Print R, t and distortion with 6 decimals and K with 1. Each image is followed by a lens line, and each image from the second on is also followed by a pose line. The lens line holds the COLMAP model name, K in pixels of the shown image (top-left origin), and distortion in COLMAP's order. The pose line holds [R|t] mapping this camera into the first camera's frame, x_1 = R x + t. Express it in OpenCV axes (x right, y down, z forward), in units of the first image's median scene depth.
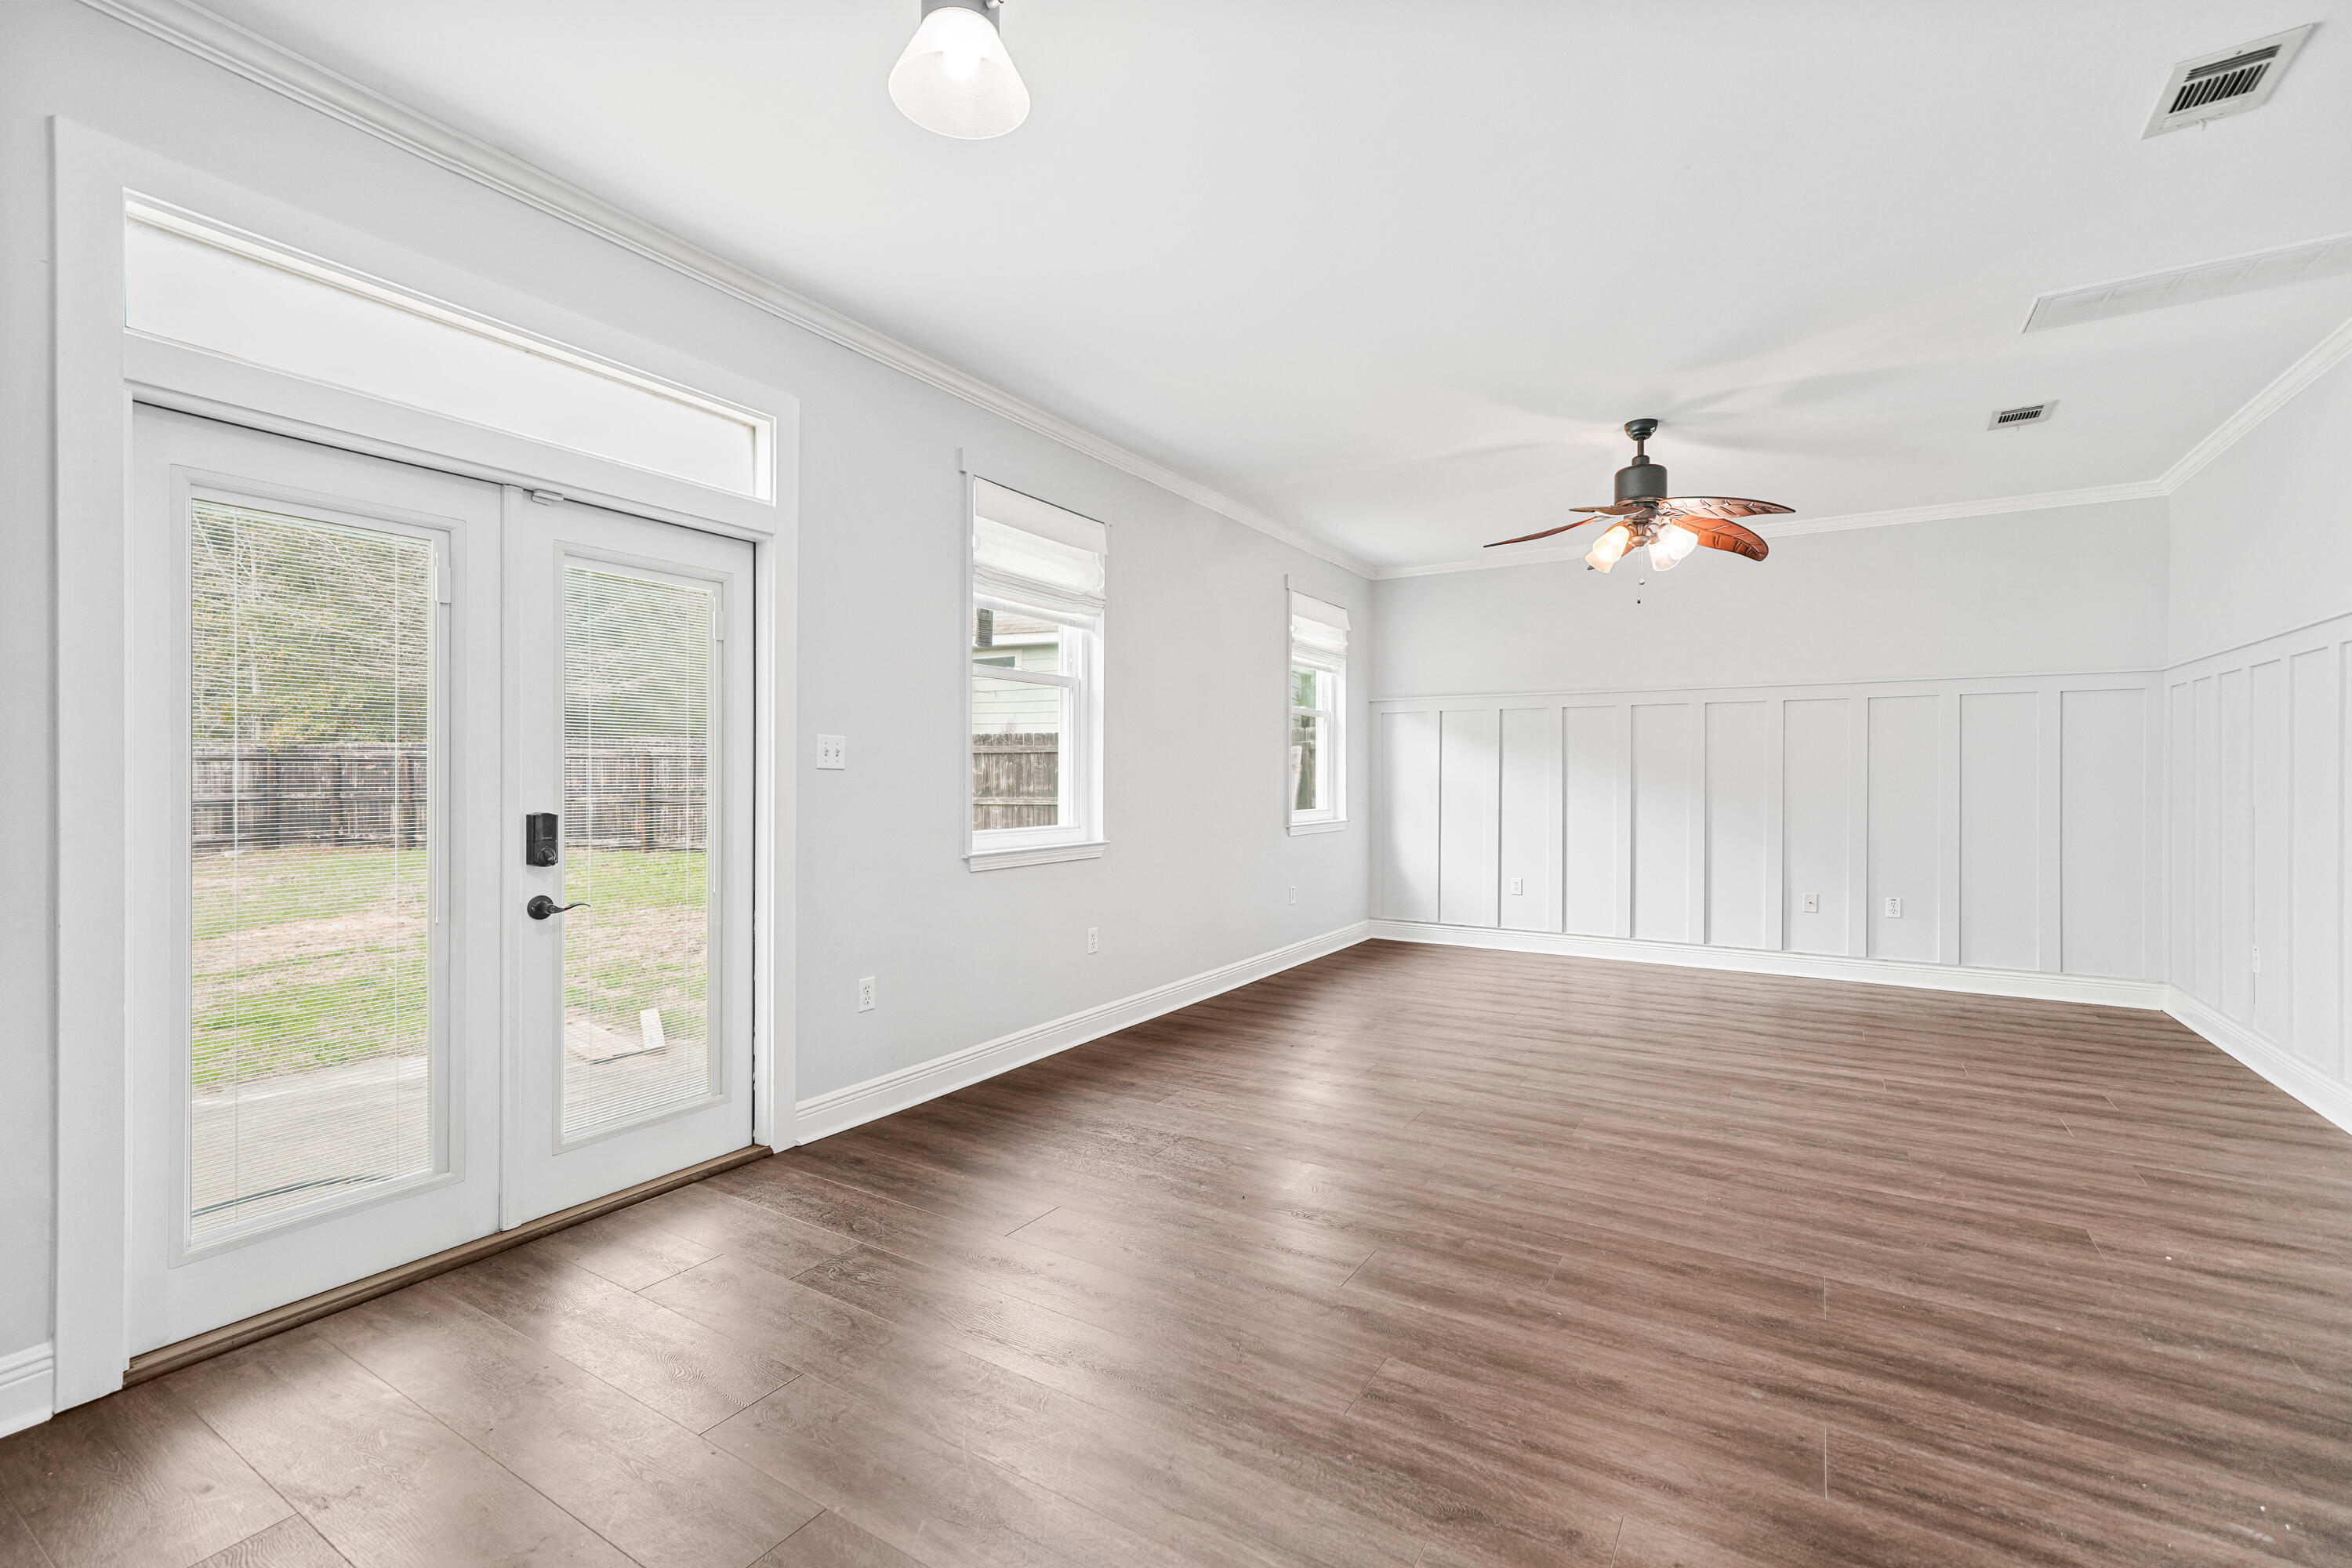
lens RADIAL K [[1021.2, 0, 1171.8], [0, 1021.2, 779.0], [0, 0, 1]] dist [0.007015, 0.000773]
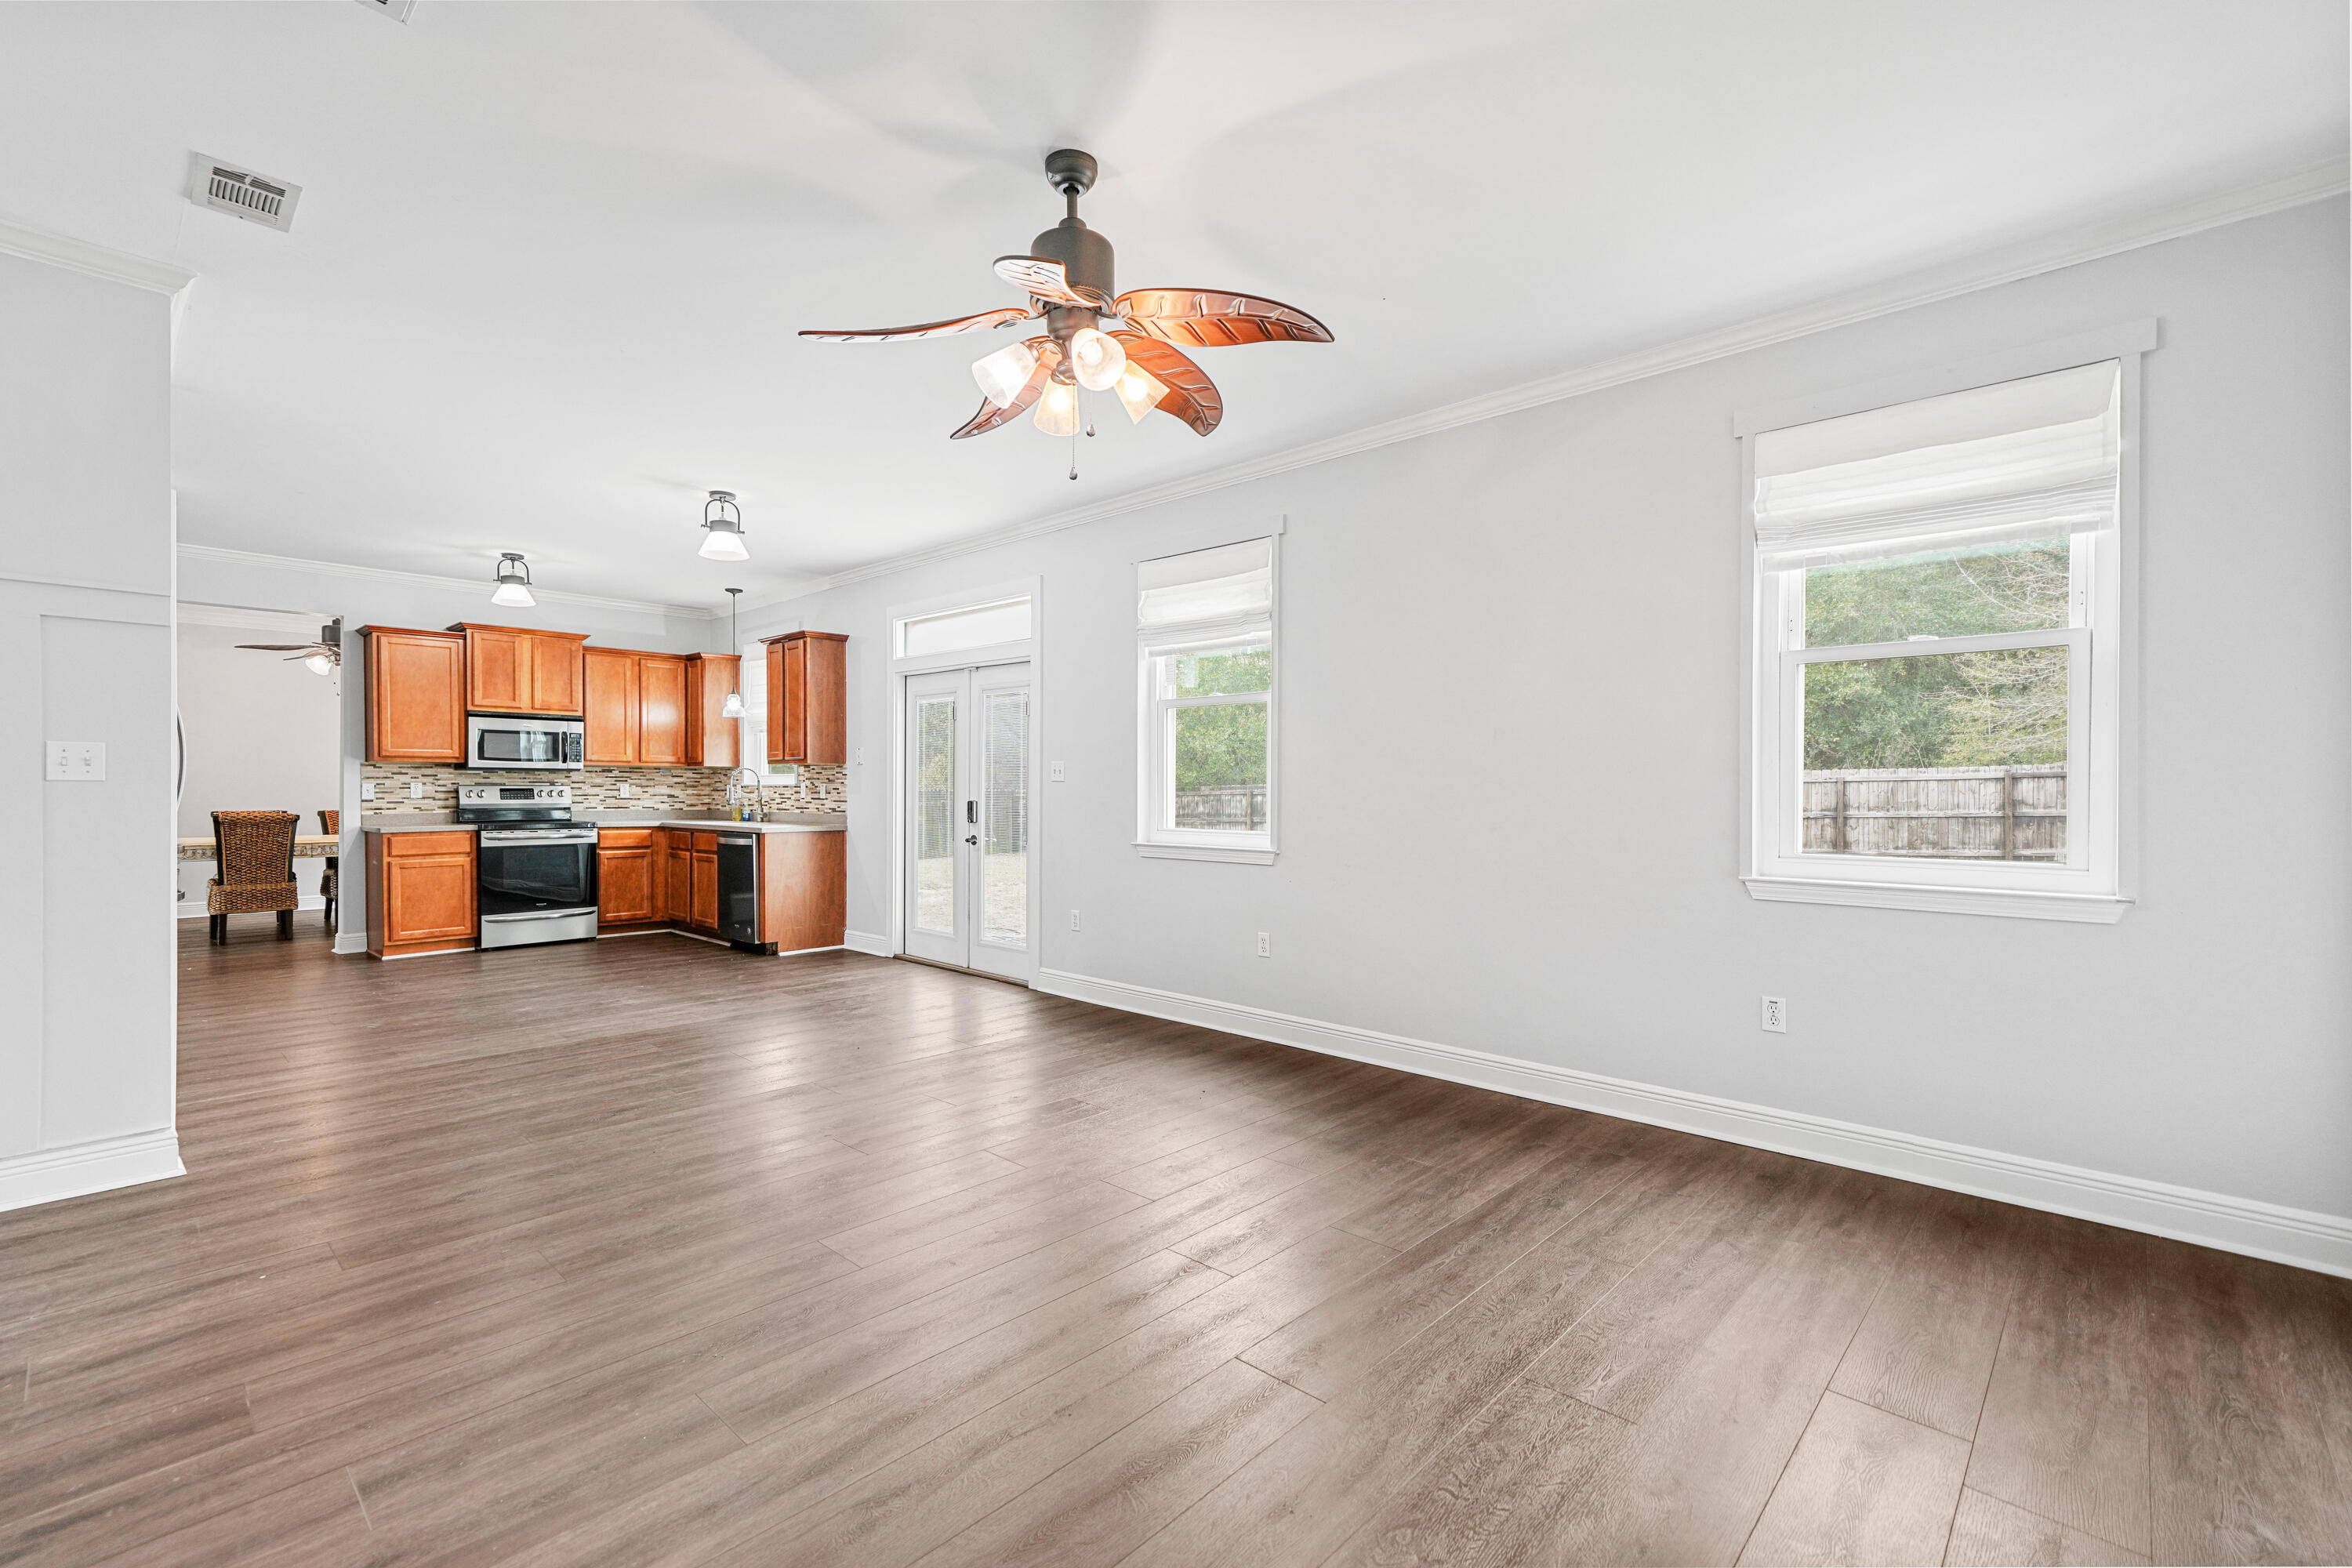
lens RADIAL K [[1021.2, 0, 1164.2], [0, 1021.2, 793.1], [0, 0, 1]] dist [0.007015, 0.000773]
pose [[-0.191513, 0.003673, -0.981483, 1.336855], [-0.006843, 0.999964, 0.005078, 0.000362], [0.981466, 0.007689, -0.191481, 1.535509]]
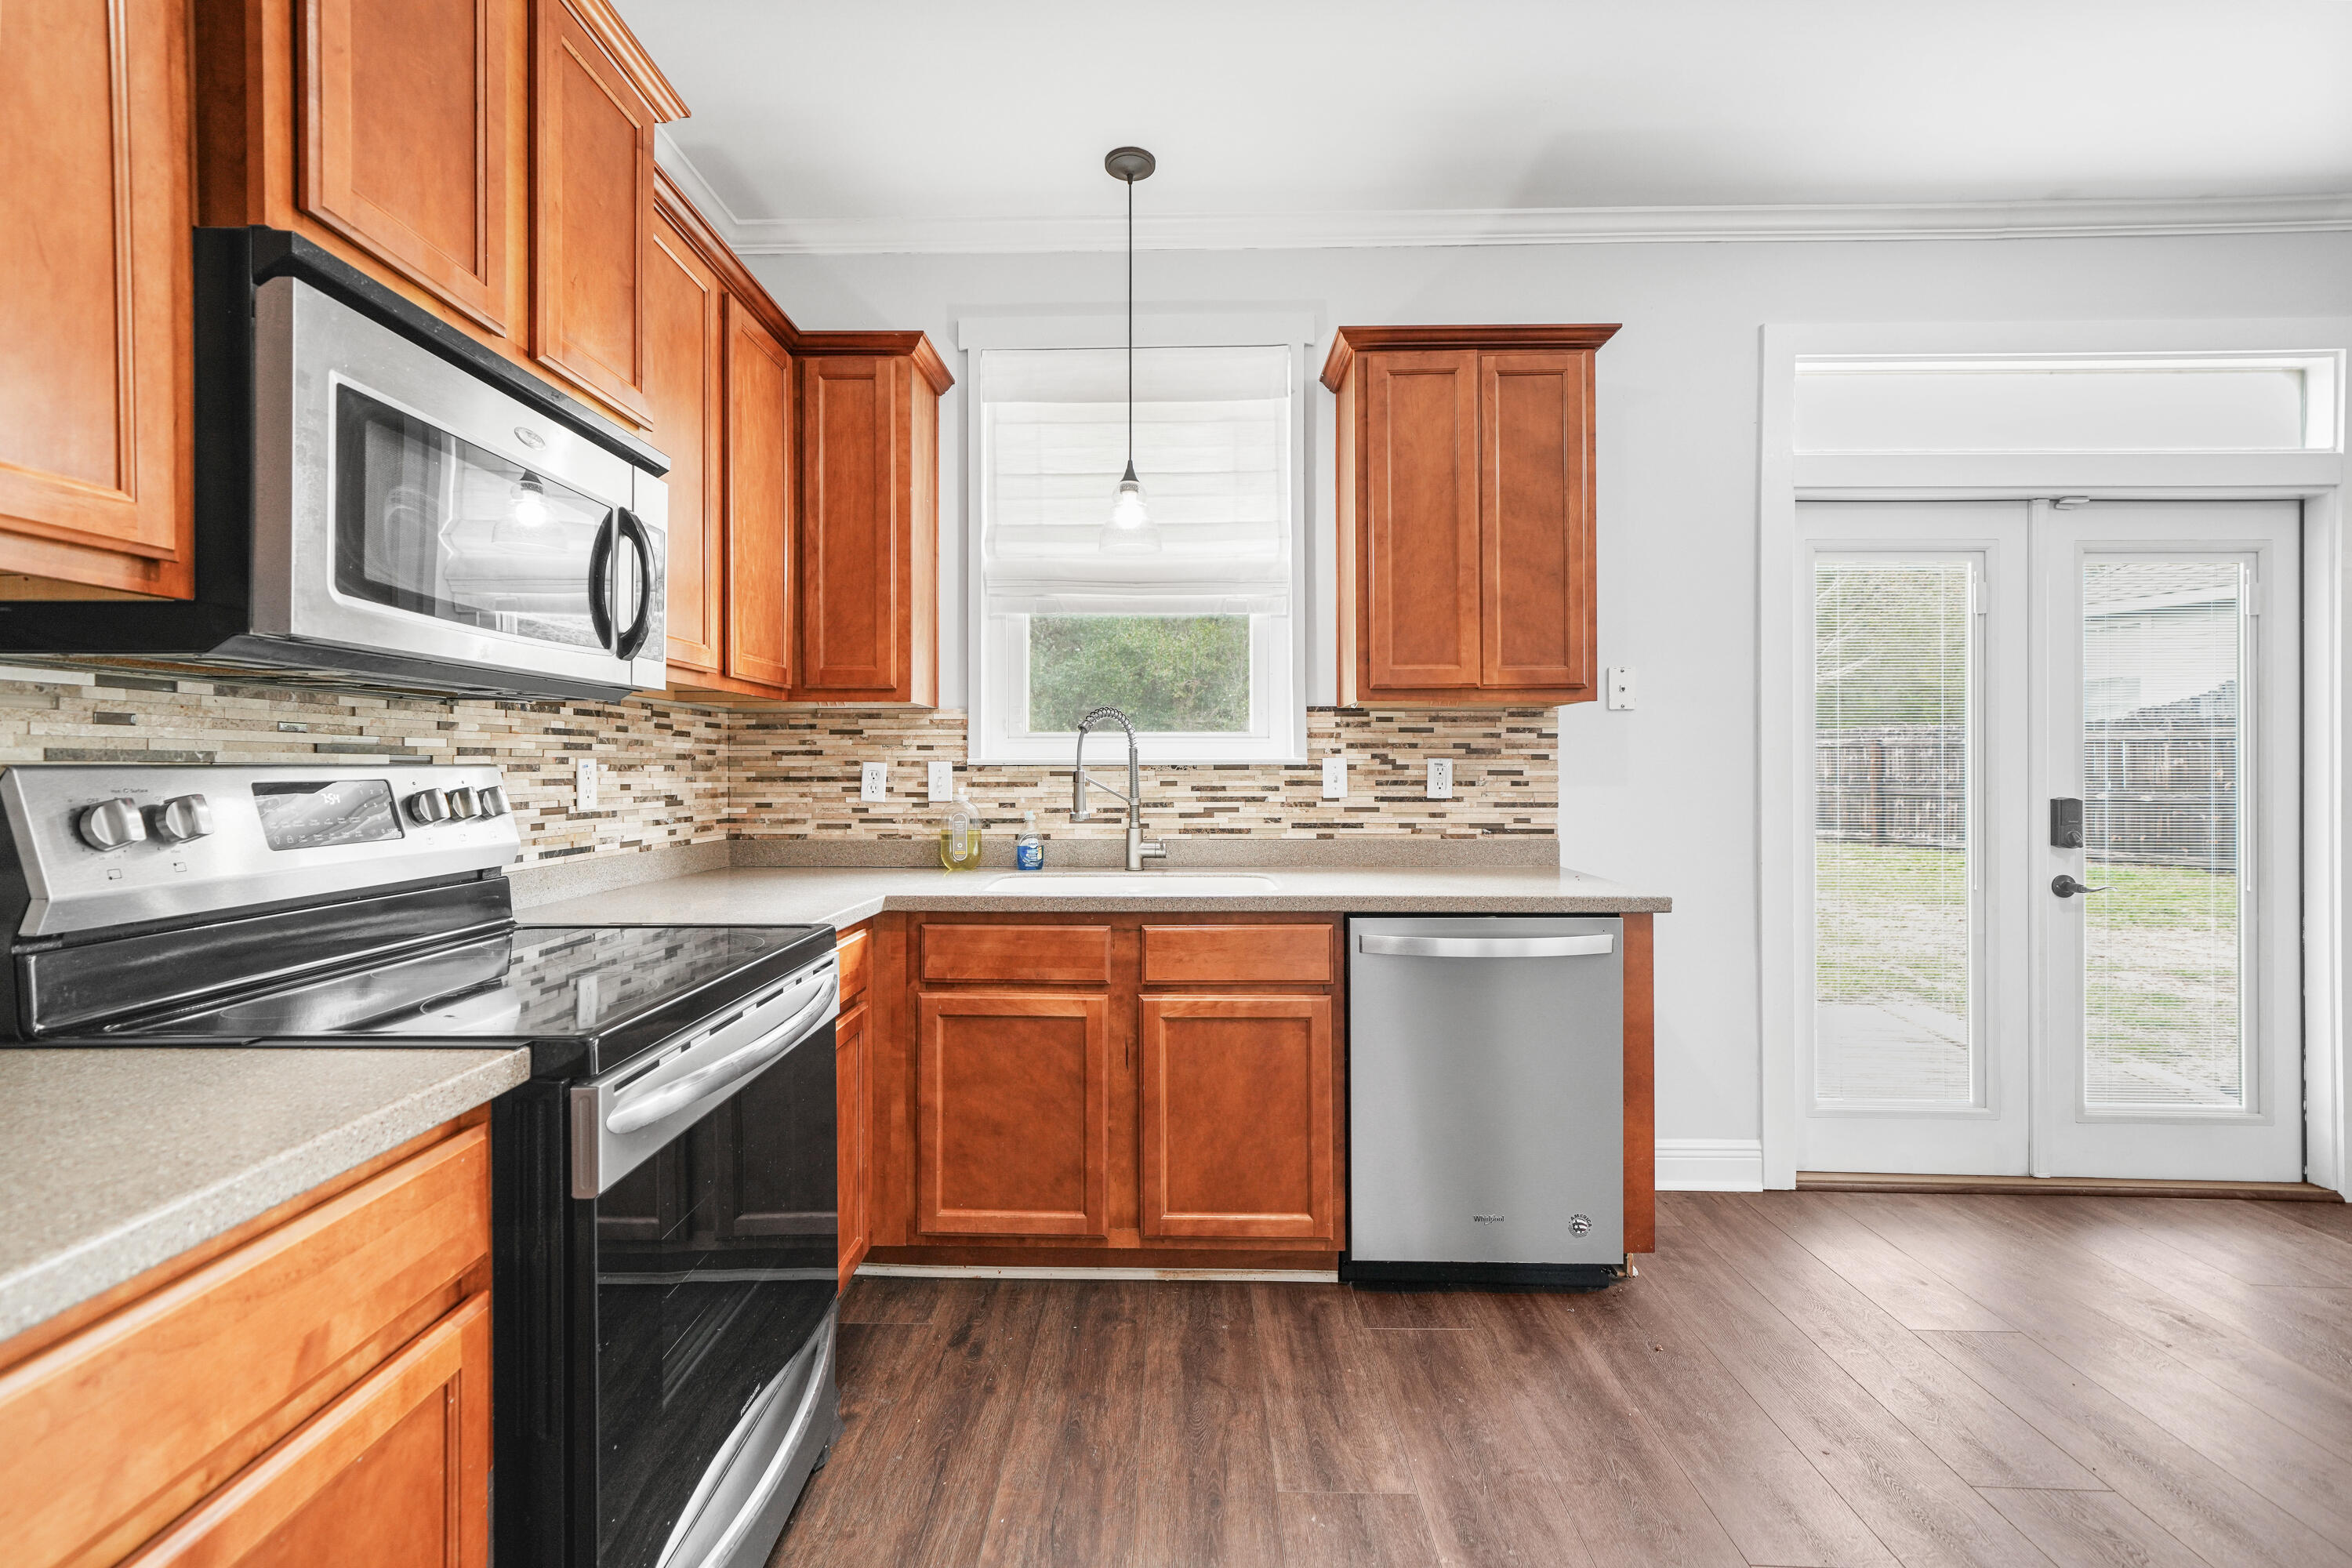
lens RADIAL K [[1021.2, 0, 1167.2], [0, 1021.2, 761.8], [0, 0, 1]] dist [0.007015, 0.000773]
pose [[0.513284, -0.003182, -0.858213, -0.141597], [-0.003930, 0.999974, -0.006057, 0.004317], [0.858210, 0.006482, 0.513258, -0.288189]]
